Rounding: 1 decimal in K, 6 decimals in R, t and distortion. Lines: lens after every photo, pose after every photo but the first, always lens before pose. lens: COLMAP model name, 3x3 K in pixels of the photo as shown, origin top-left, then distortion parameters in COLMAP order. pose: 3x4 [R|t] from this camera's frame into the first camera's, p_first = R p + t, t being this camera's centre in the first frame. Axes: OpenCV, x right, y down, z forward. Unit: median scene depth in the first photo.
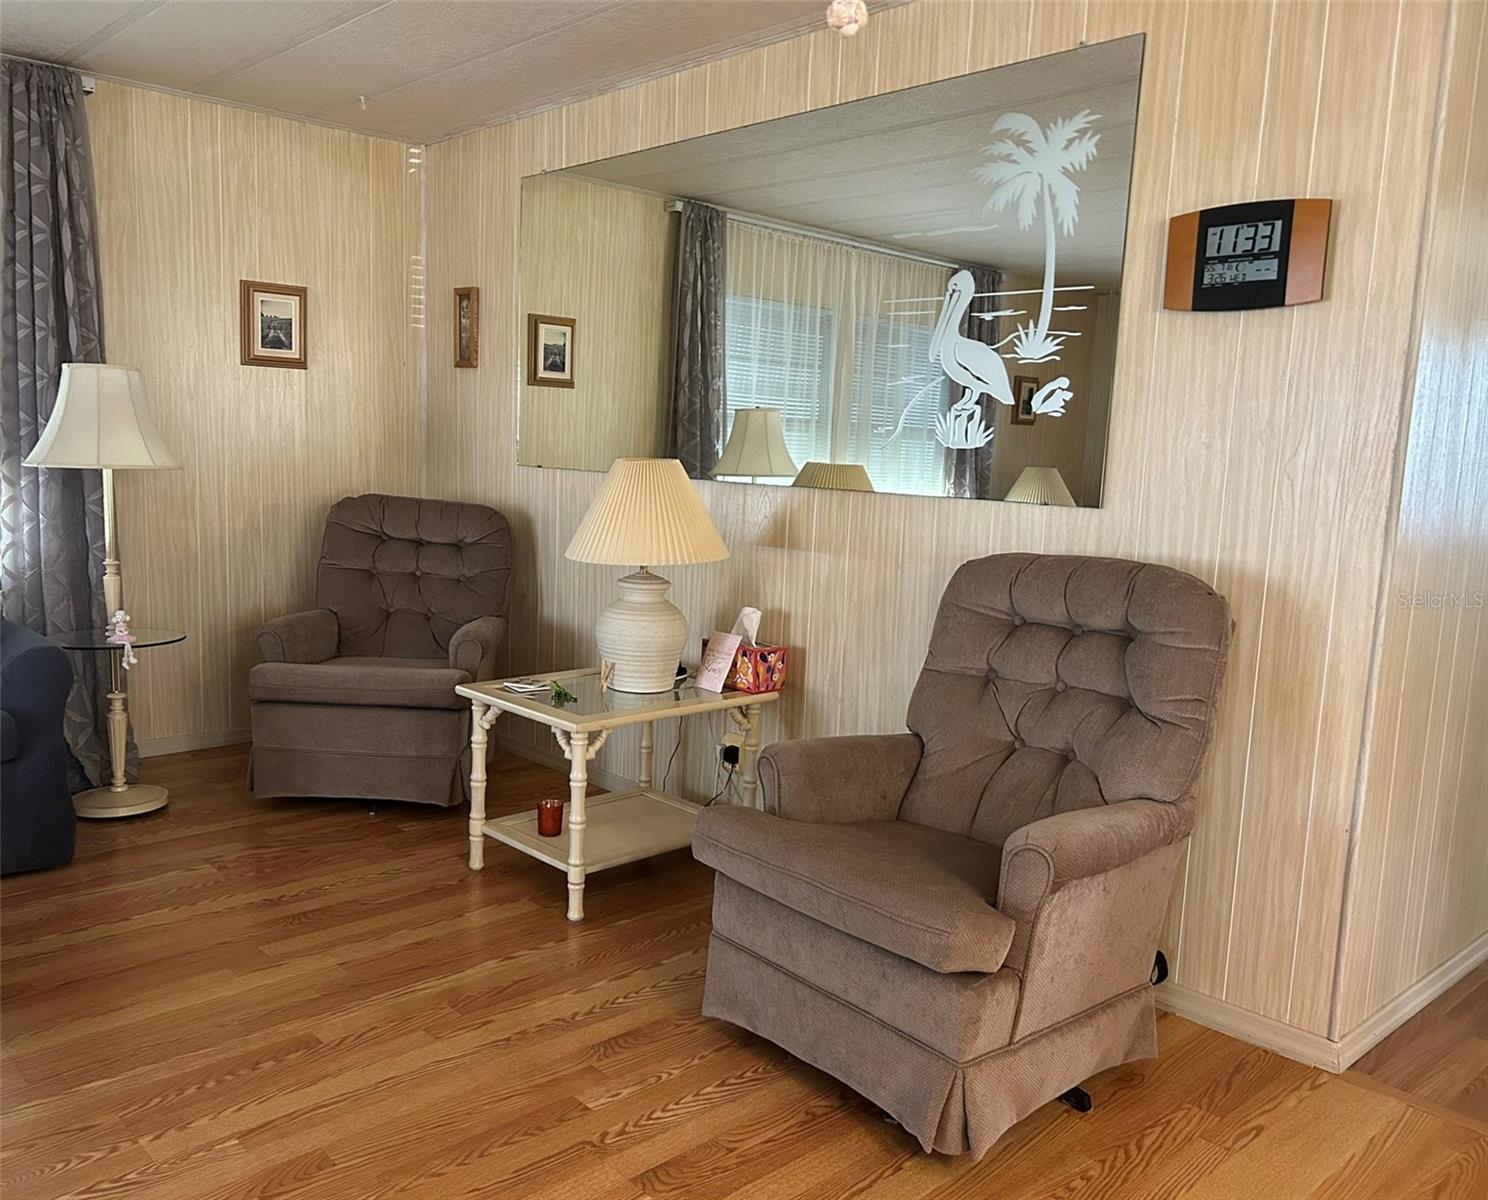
lens RADIAL K [[1219.2, 0, 699.5], [0, 1219.2, 590.0], [0, 0, 1]] dist [0.040841, -0.030513]
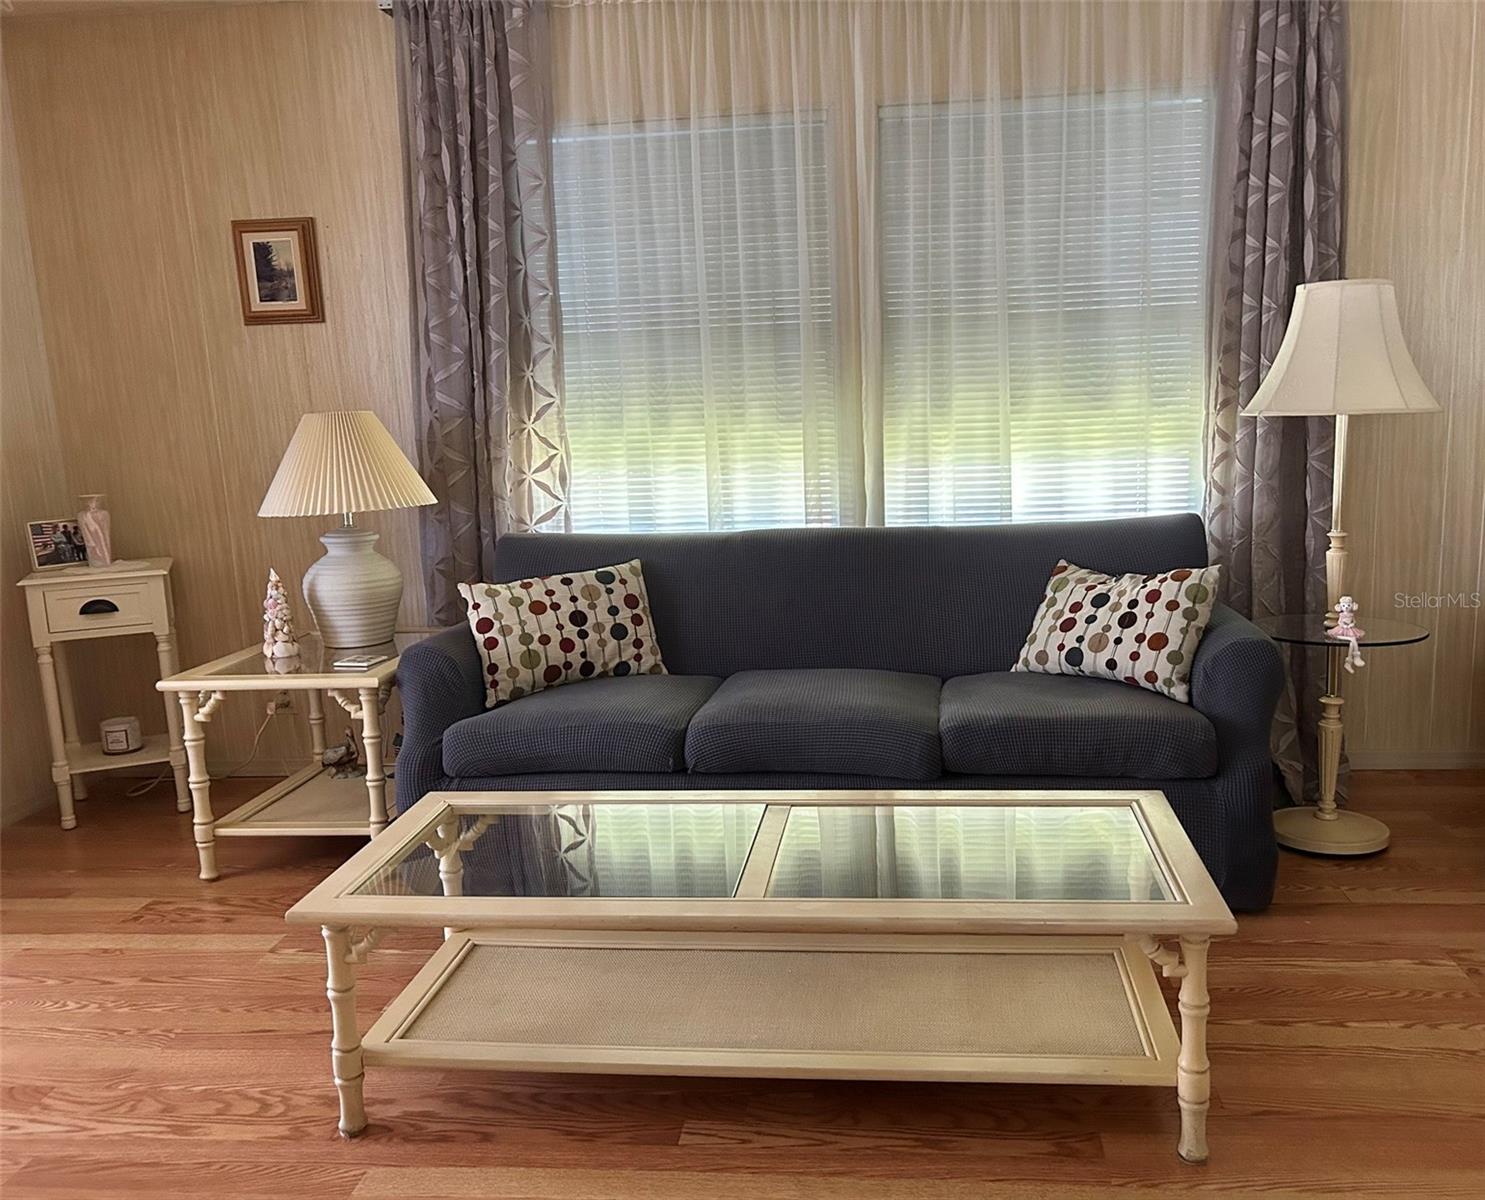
lens RADIAL K [[1216.8, 0, 745.1], [0, 1216.8, 599.0], [0, 0, 1]] dist [0.040841, -0.030513]
pose [[0.642539, 0.073483, -0.762722, -0.116903], [-0.039538, 0.997245, 0.062770, -0.014915], [0.765233, -0.010176, 0.643673, 0.196323]]
